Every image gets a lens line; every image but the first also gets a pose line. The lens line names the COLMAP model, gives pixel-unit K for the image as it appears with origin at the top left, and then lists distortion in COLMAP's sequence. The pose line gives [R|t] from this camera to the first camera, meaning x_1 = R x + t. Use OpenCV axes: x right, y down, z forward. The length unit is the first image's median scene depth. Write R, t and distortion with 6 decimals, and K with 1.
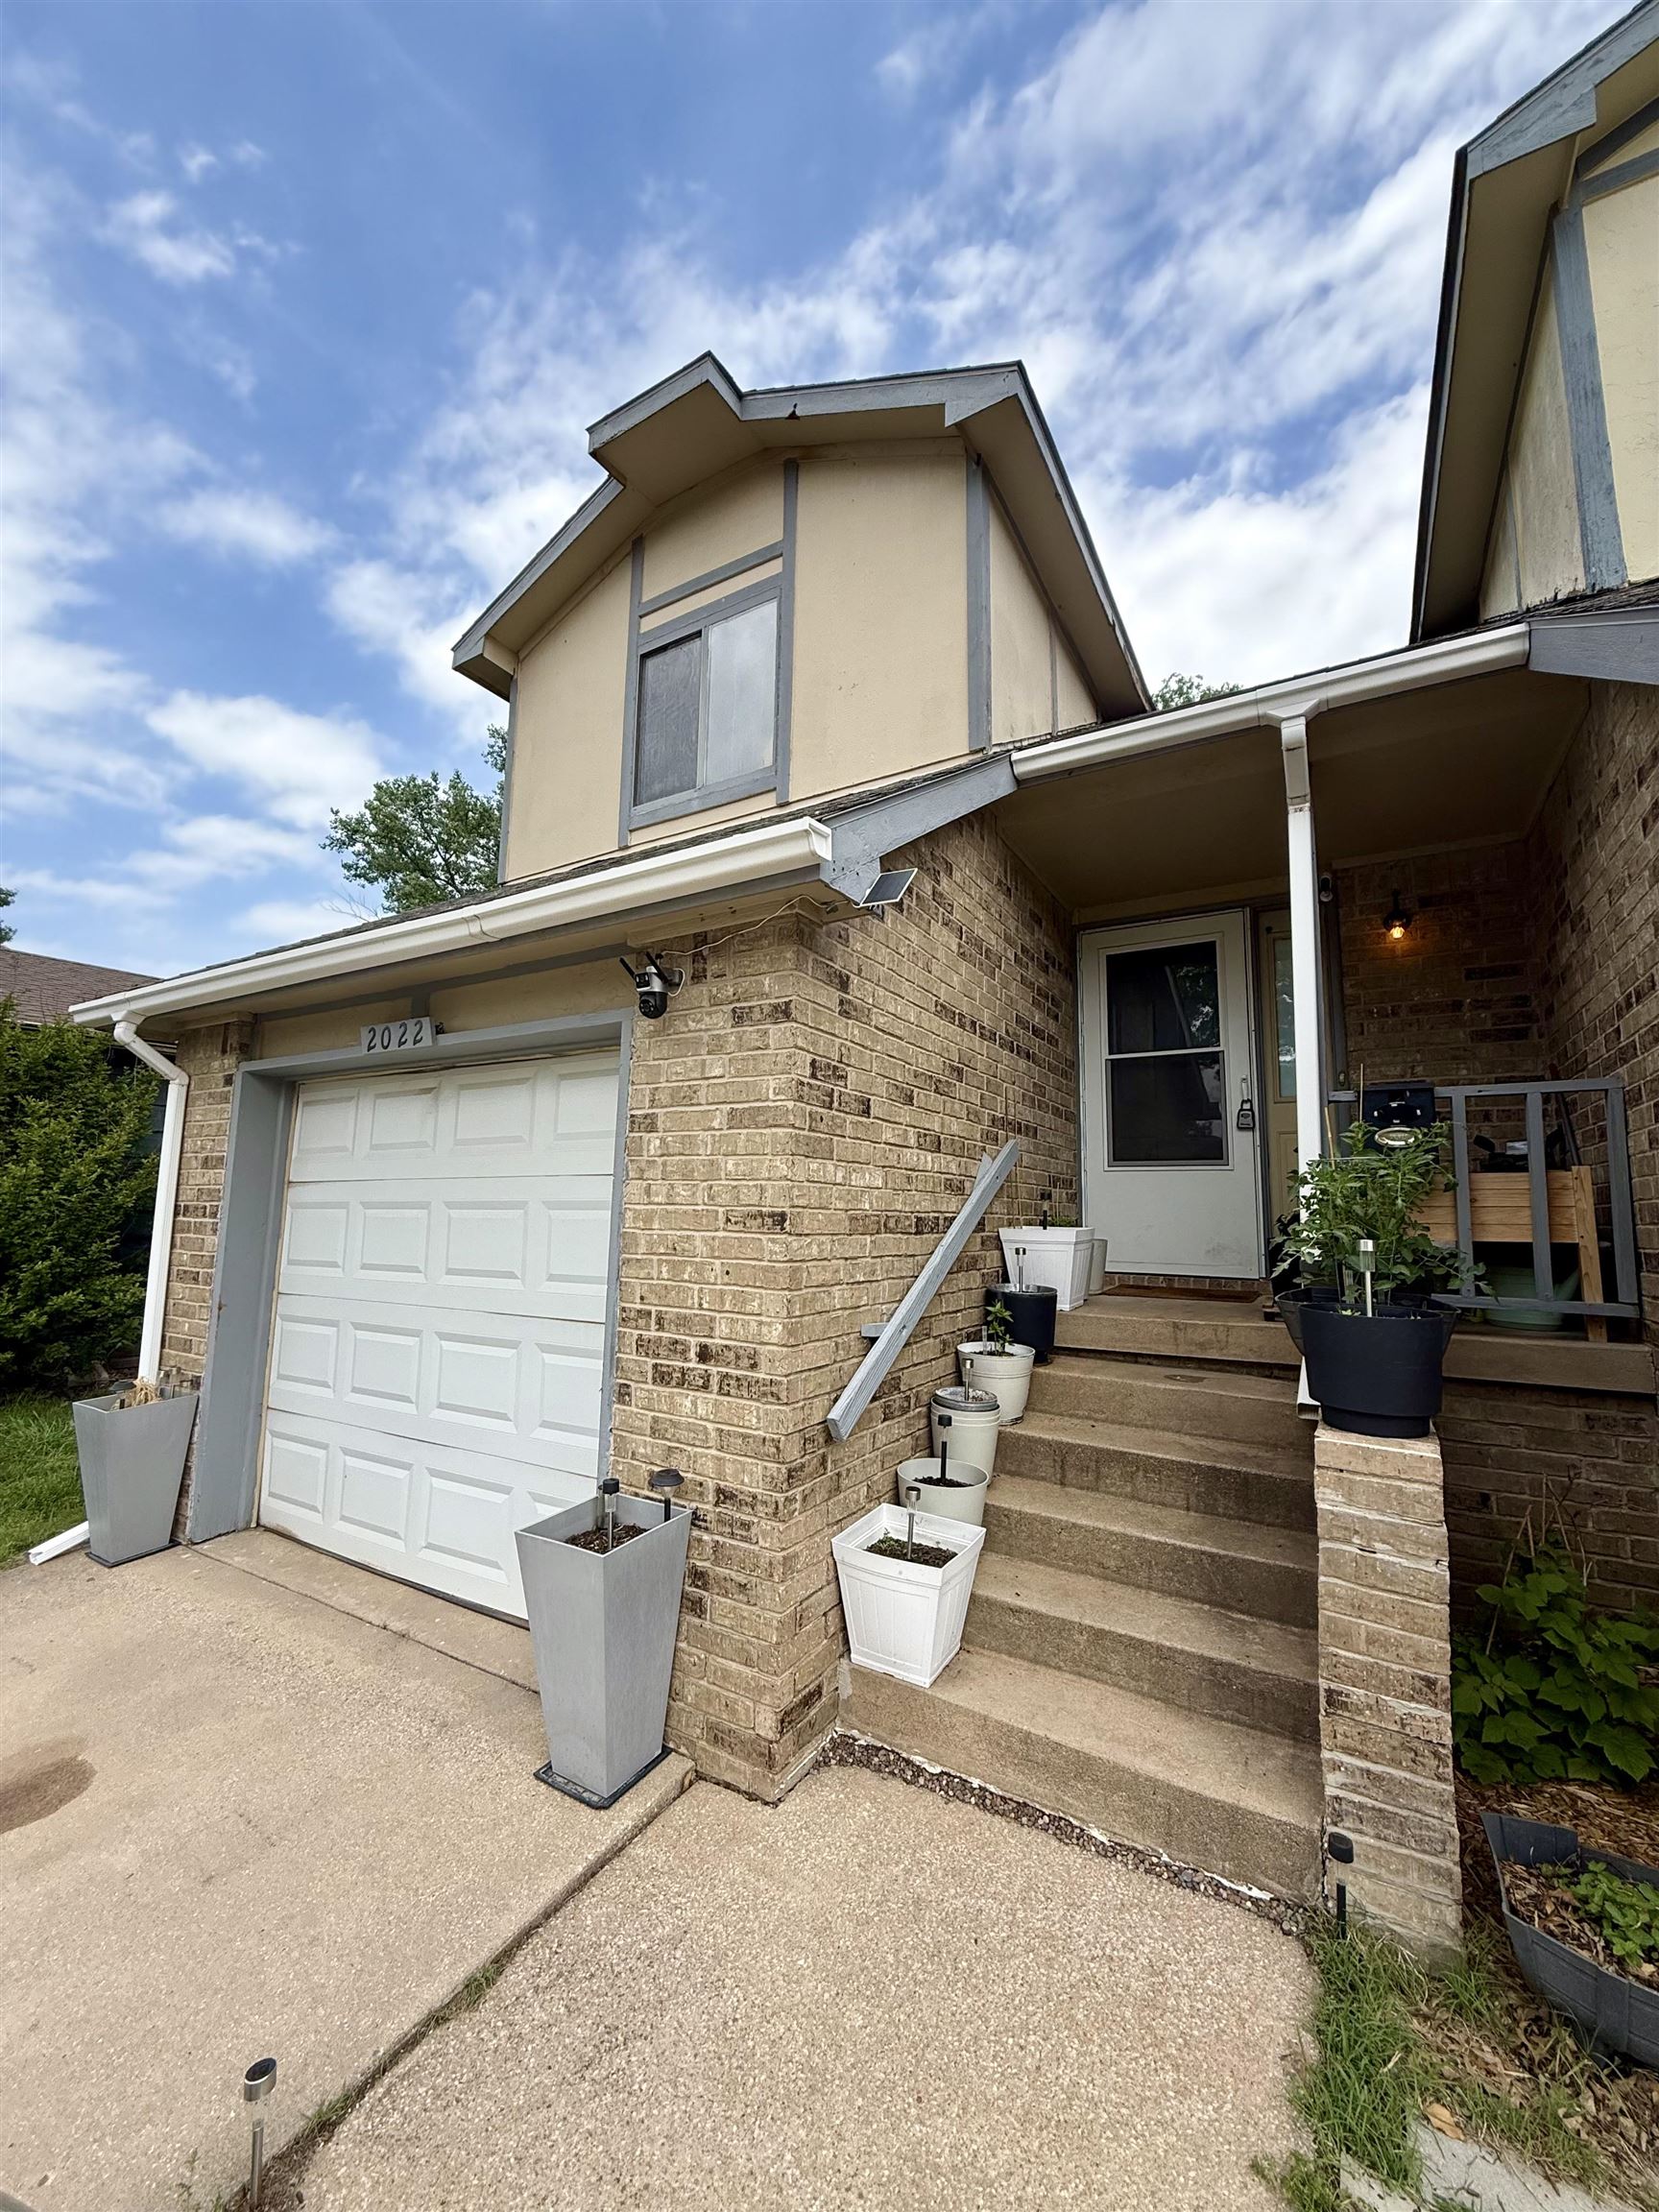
lens RADIAL K [[903.4, 0, 829.5], [0, 903.4, 1106.0], [0, 0, 1]] dist [0.007911, -0.020950]
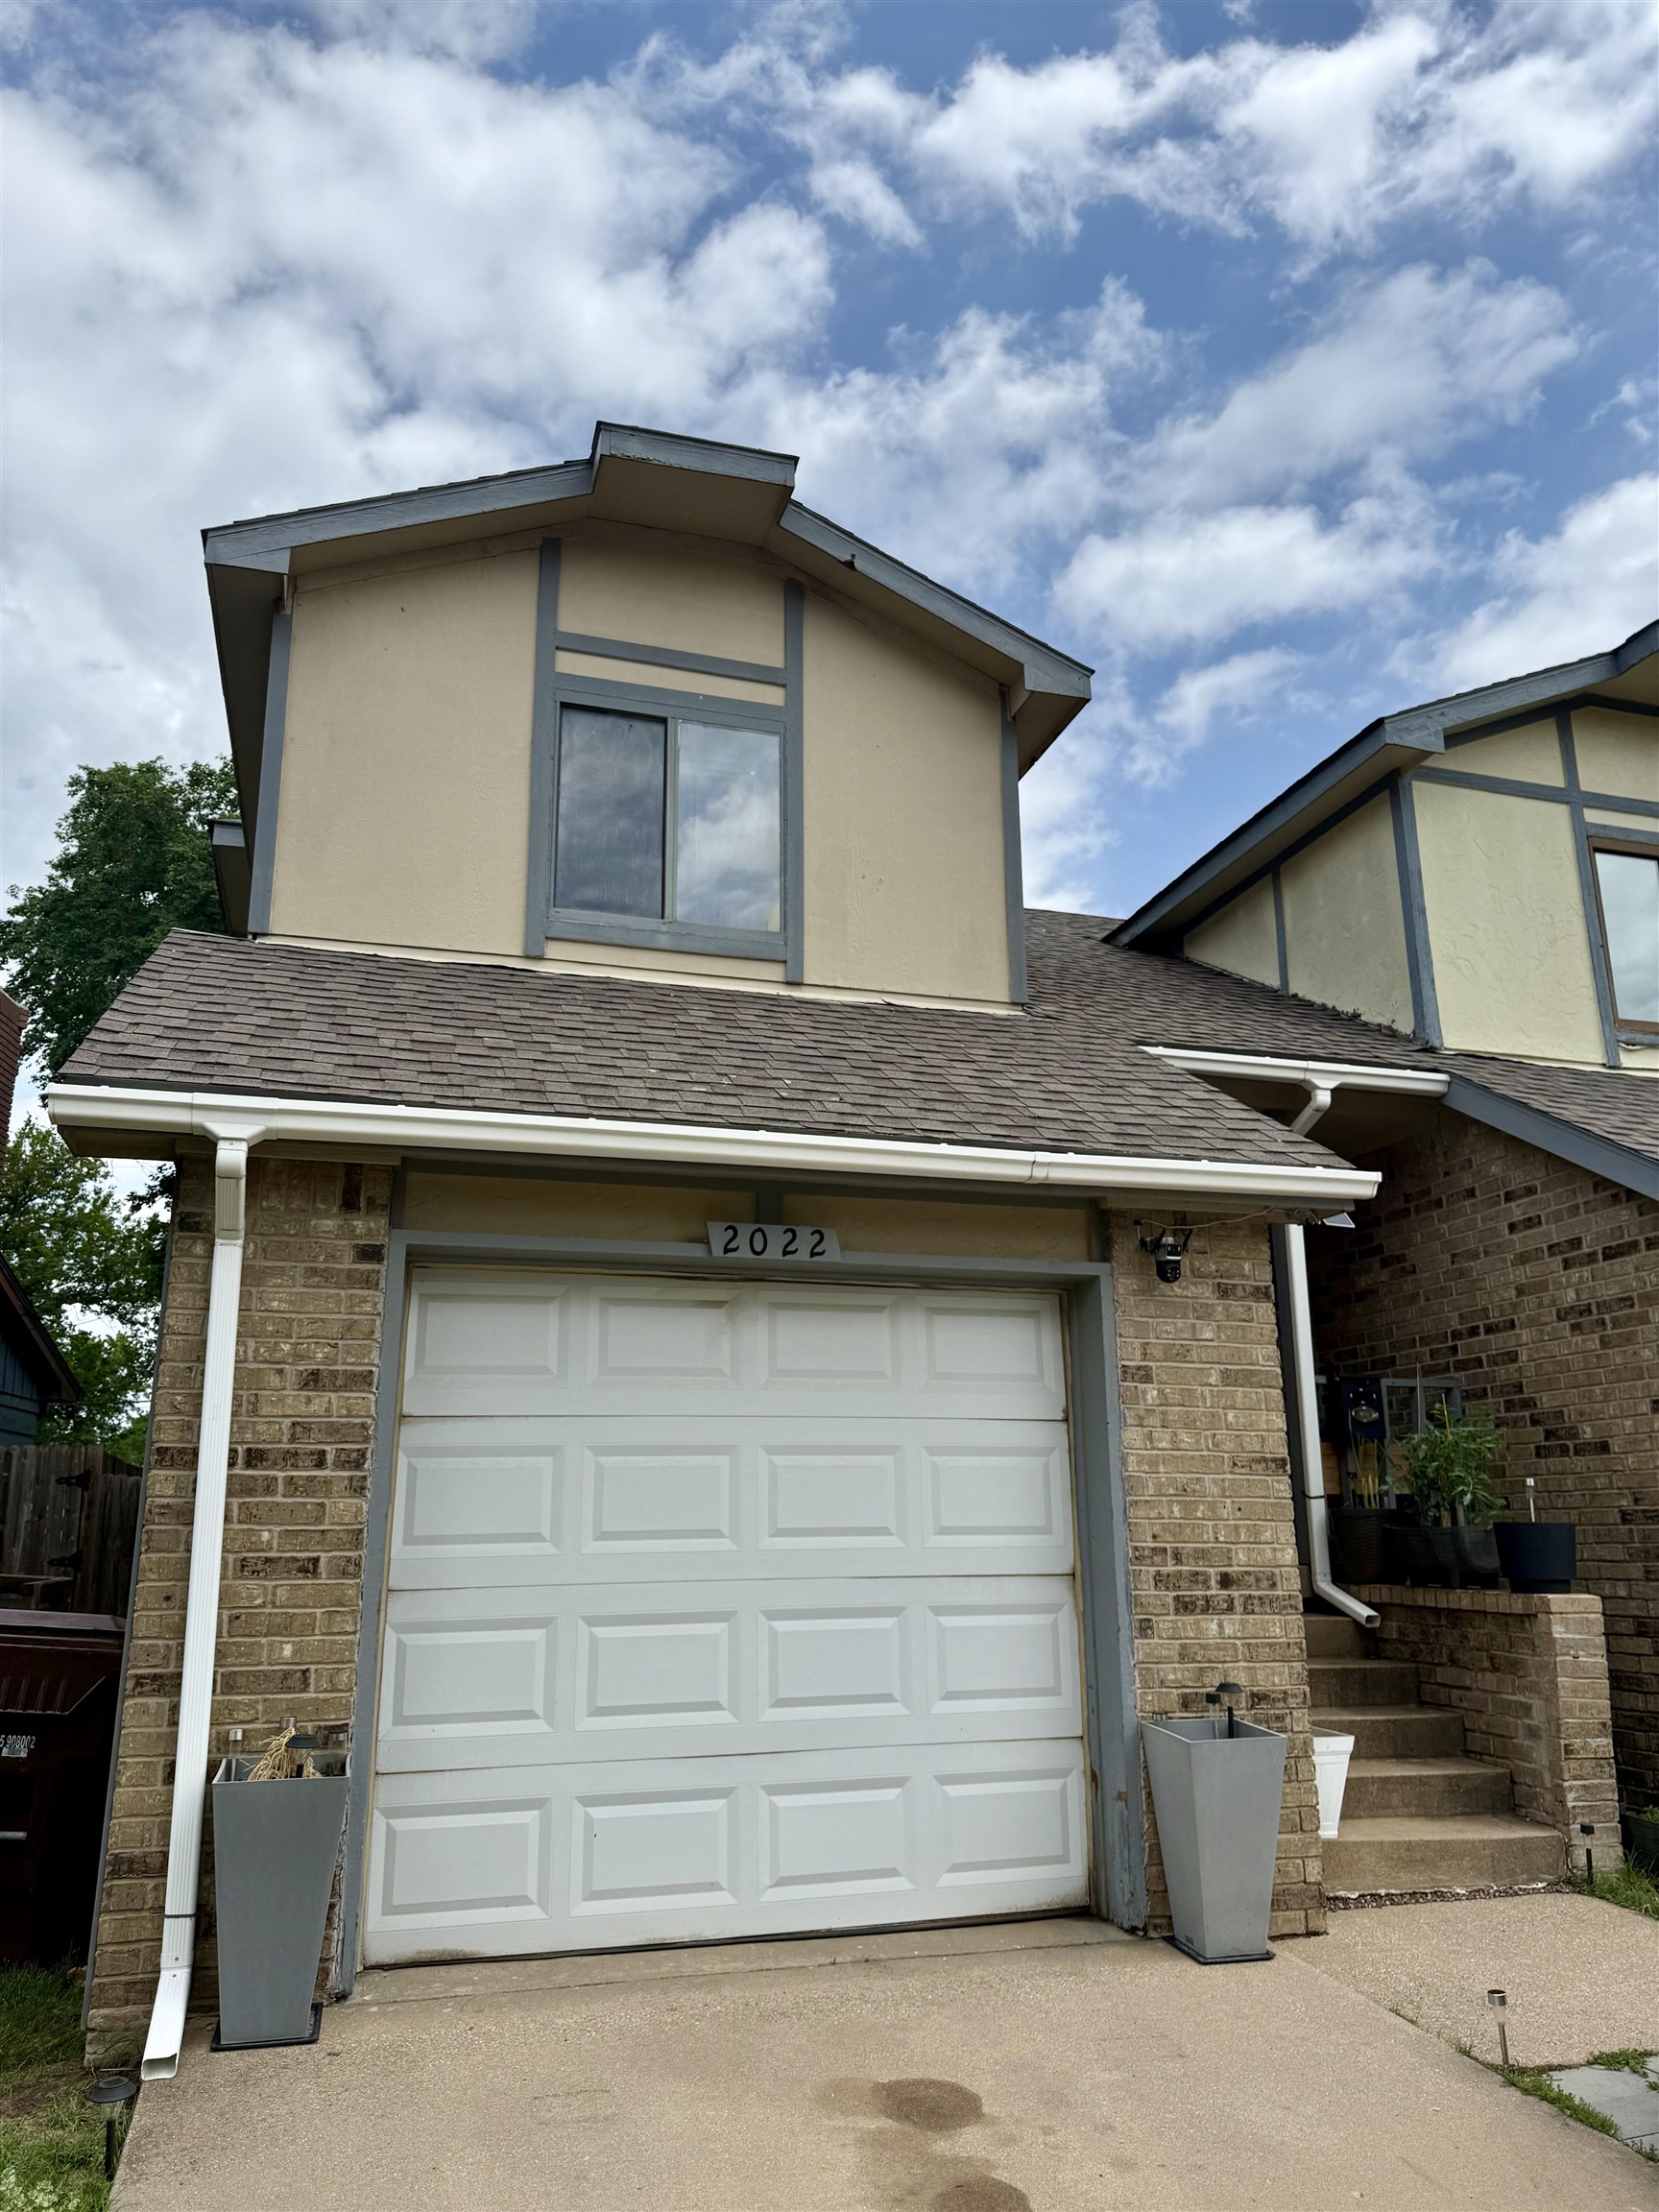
lens RADIAL K [[1626.6, 0, 829.5], [0, 1626.6, 1106.0], [0, 0, 1]] dist [0.126678, -0.277831]
pose [[0.657991, 0.174506, 0.732527, -2.055621], [-0.075334, 0.983152, -0.166543, 0.060762], [-0.749248, 0.054400, 0.660052, -0.054325]]
